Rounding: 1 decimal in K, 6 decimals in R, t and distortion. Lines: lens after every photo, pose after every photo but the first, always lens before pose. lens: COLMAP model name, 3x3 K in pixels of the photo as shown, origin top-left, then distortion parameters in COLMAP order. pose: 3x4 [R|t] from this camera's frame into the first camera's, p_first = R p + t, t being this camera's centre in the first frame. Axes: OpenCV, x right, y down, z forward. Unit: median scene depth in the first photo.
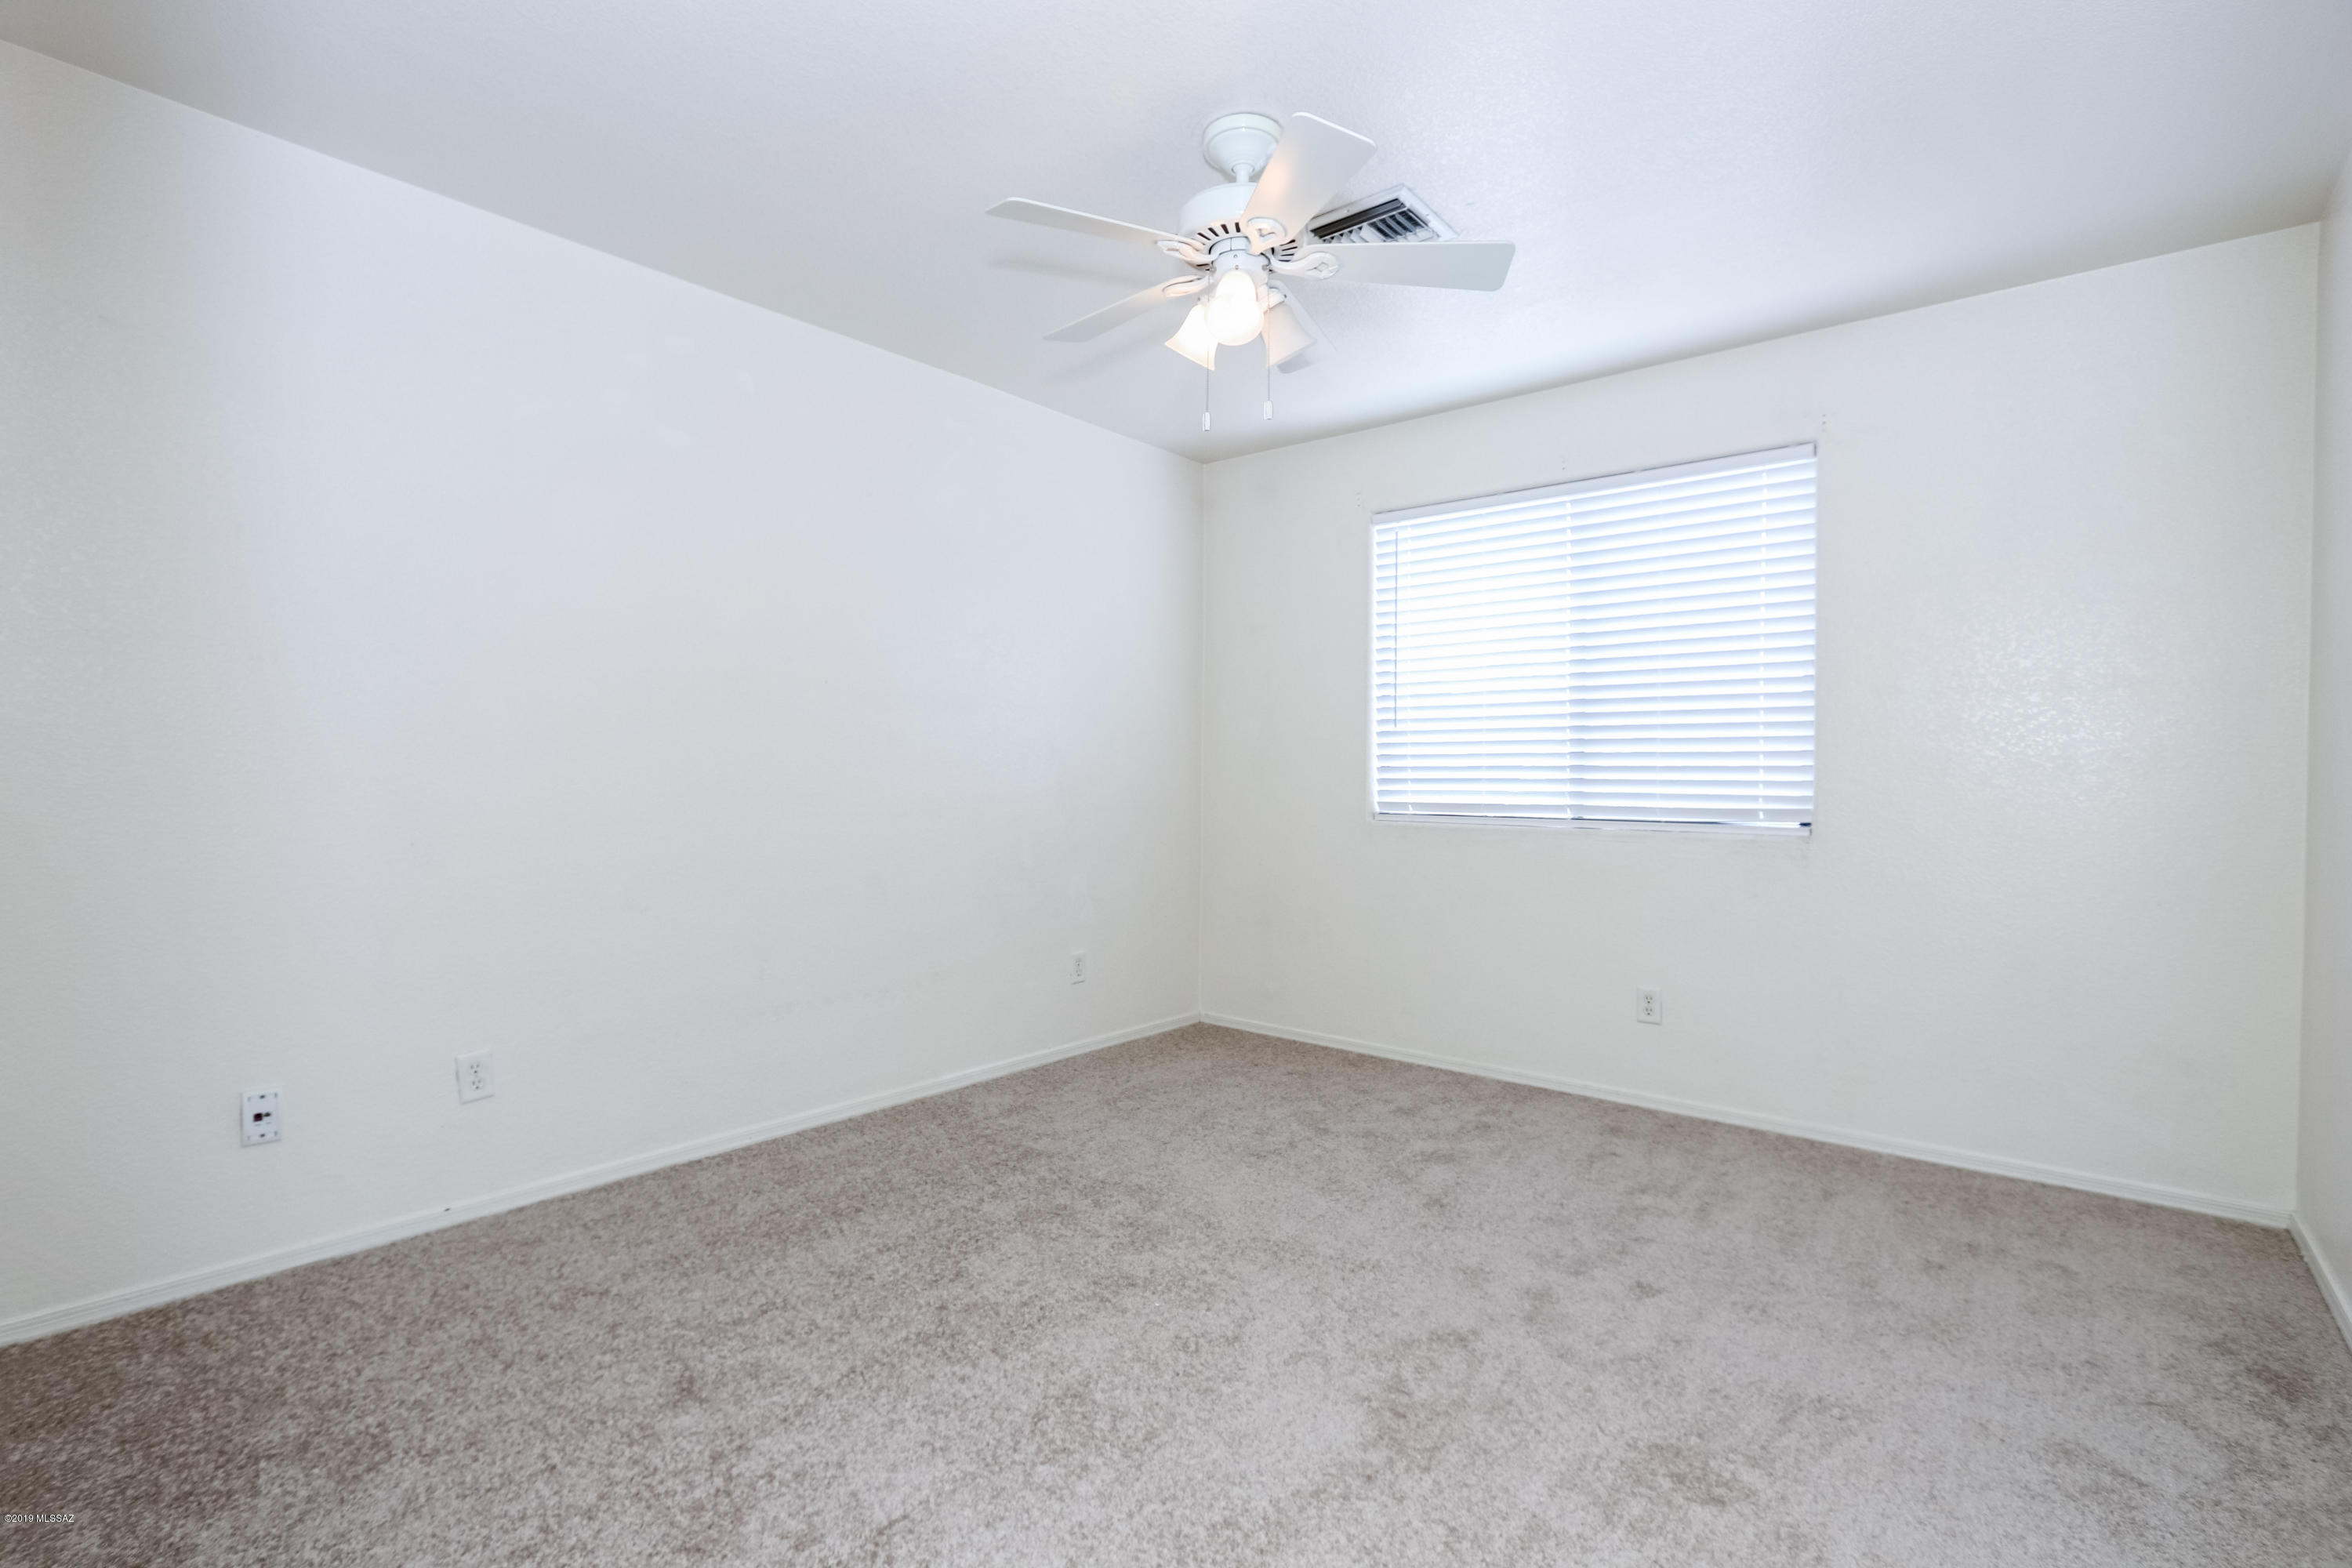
lens RADIAL K [[1084.4, 0, 1146.6], [0, 1084.4, 790.0], [0, 0, 1]] dist [-0.016161, 0.002193]
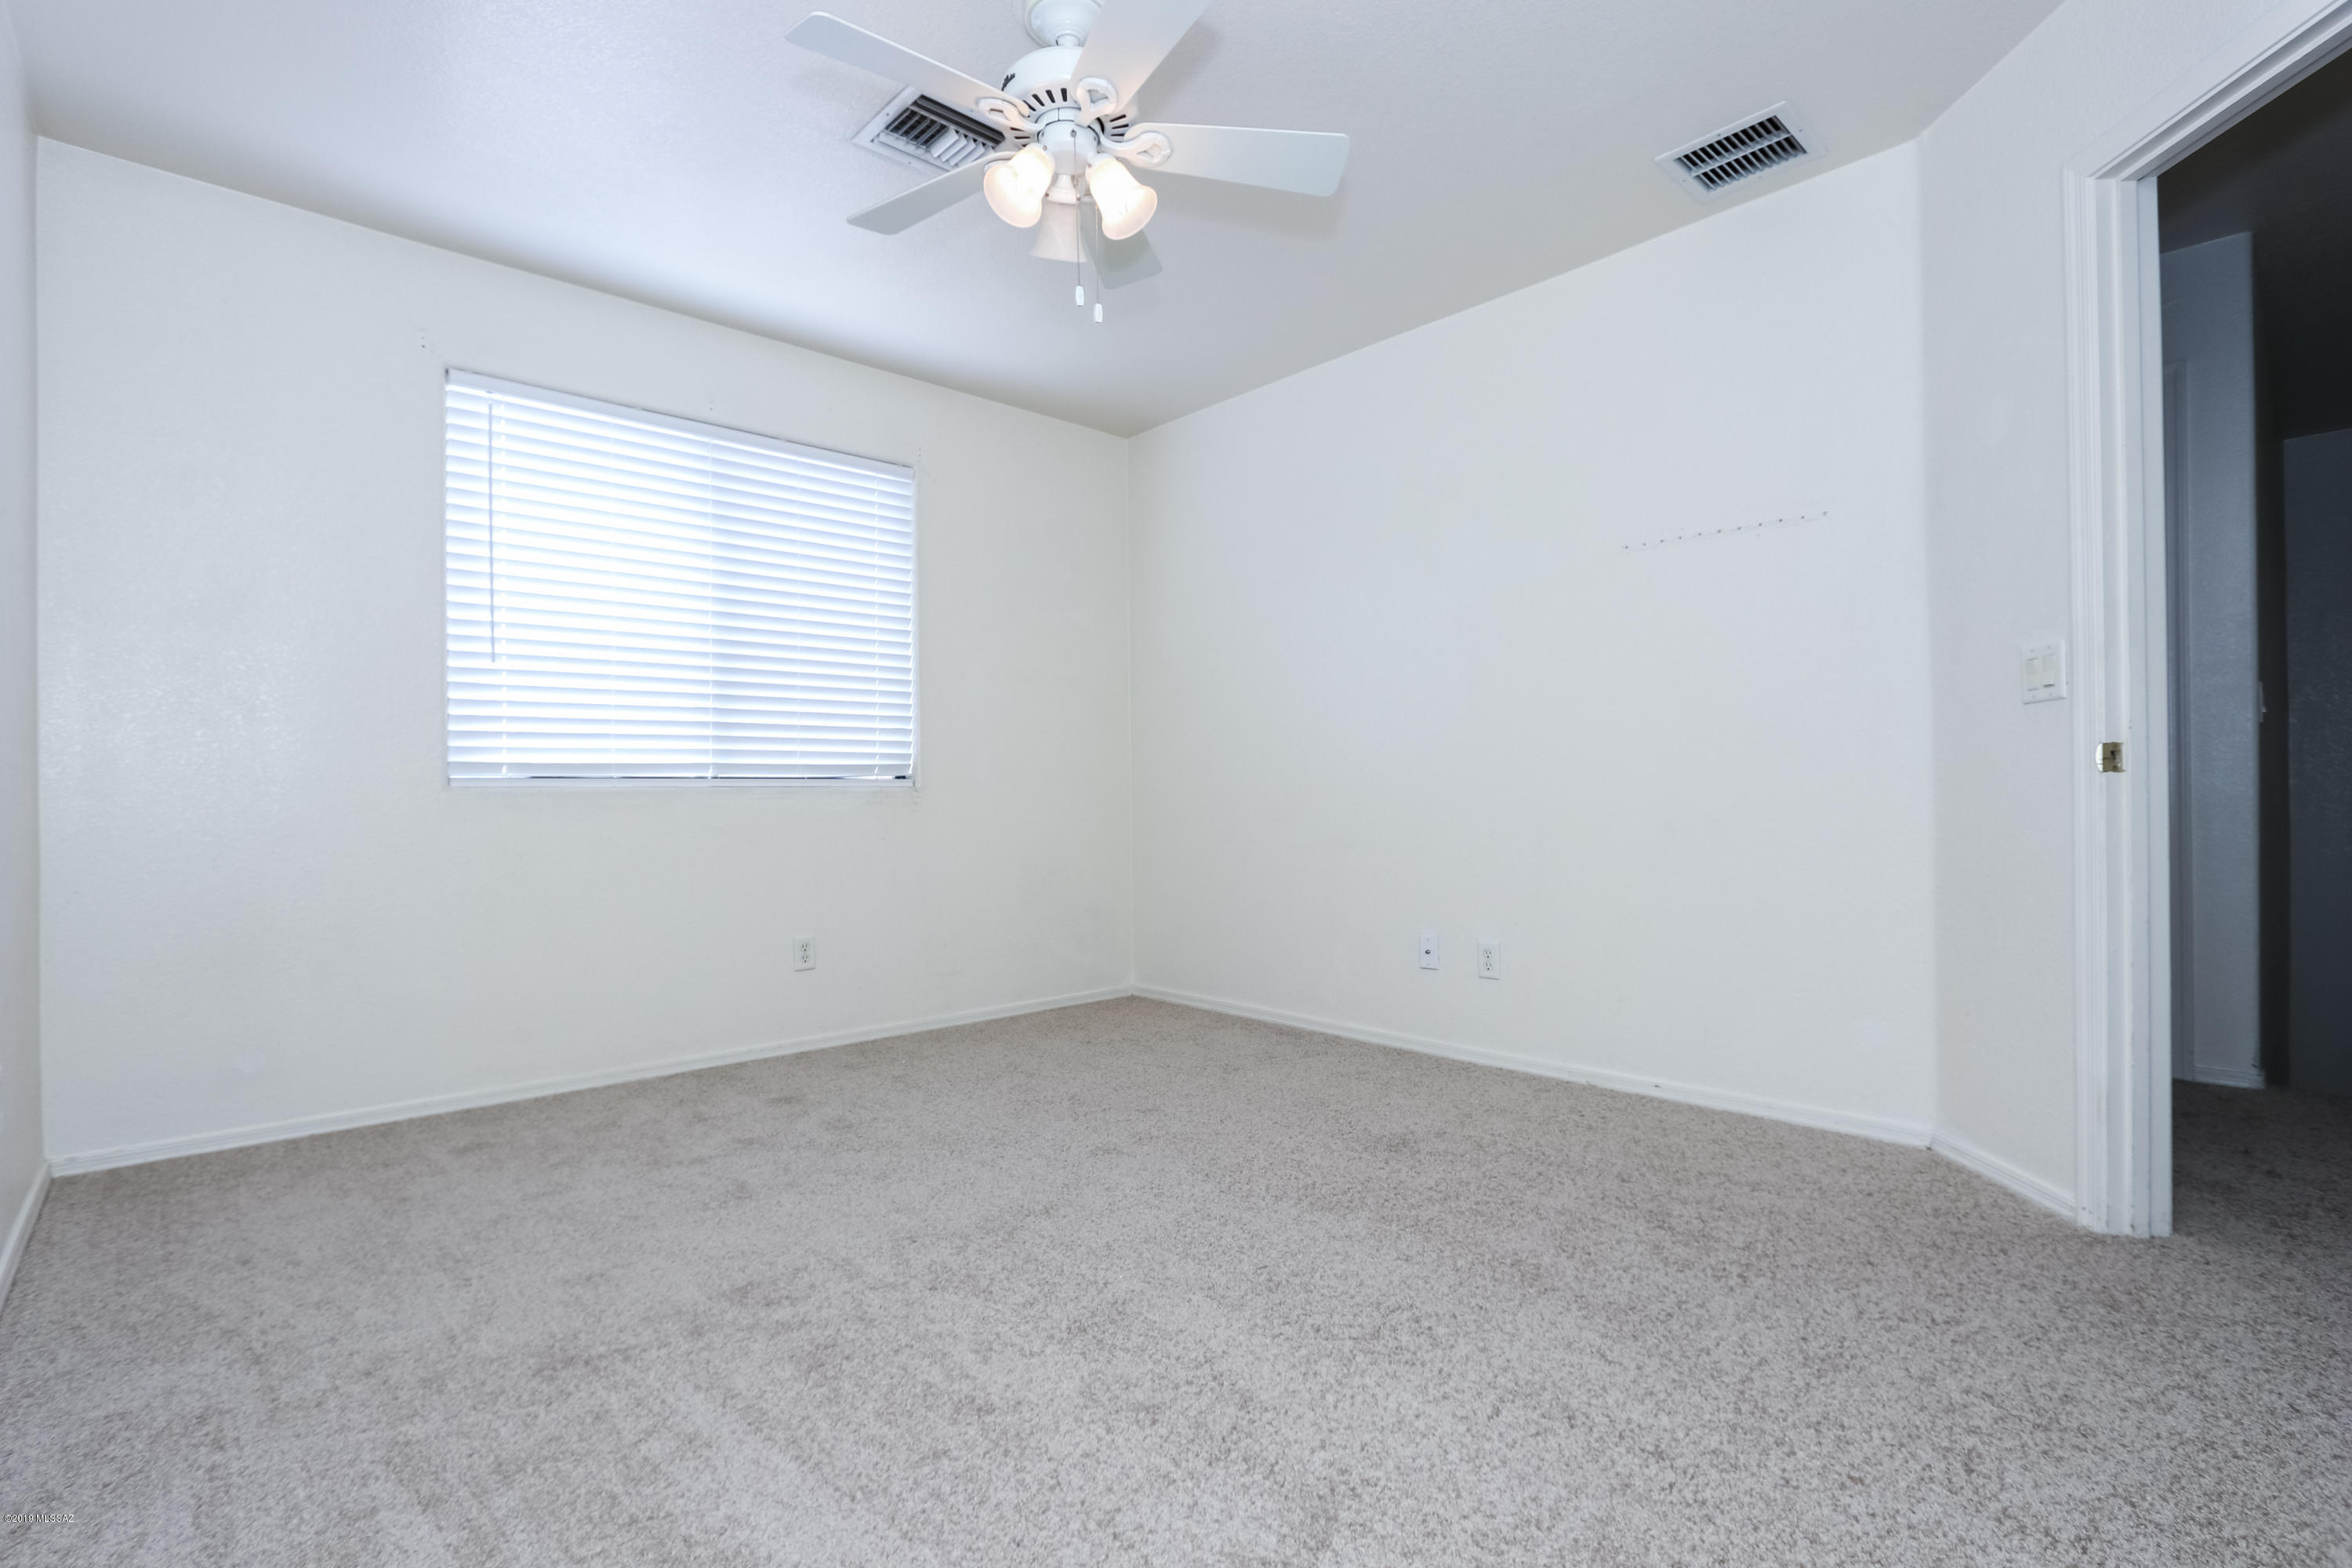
lens RADIAL K [[1084.4, 0, 1146.6], [0, 1084.4, 790.0], [0, 0, 1]] dist [-0.016161, 0.002193]
pose [[0.133641, -0.009786, 0.990981, -0.507856], [0.021464, 0.999745, 0.006978, 0.039146], [-0.990797, 0.020338, 0.133817, 0.496919]]
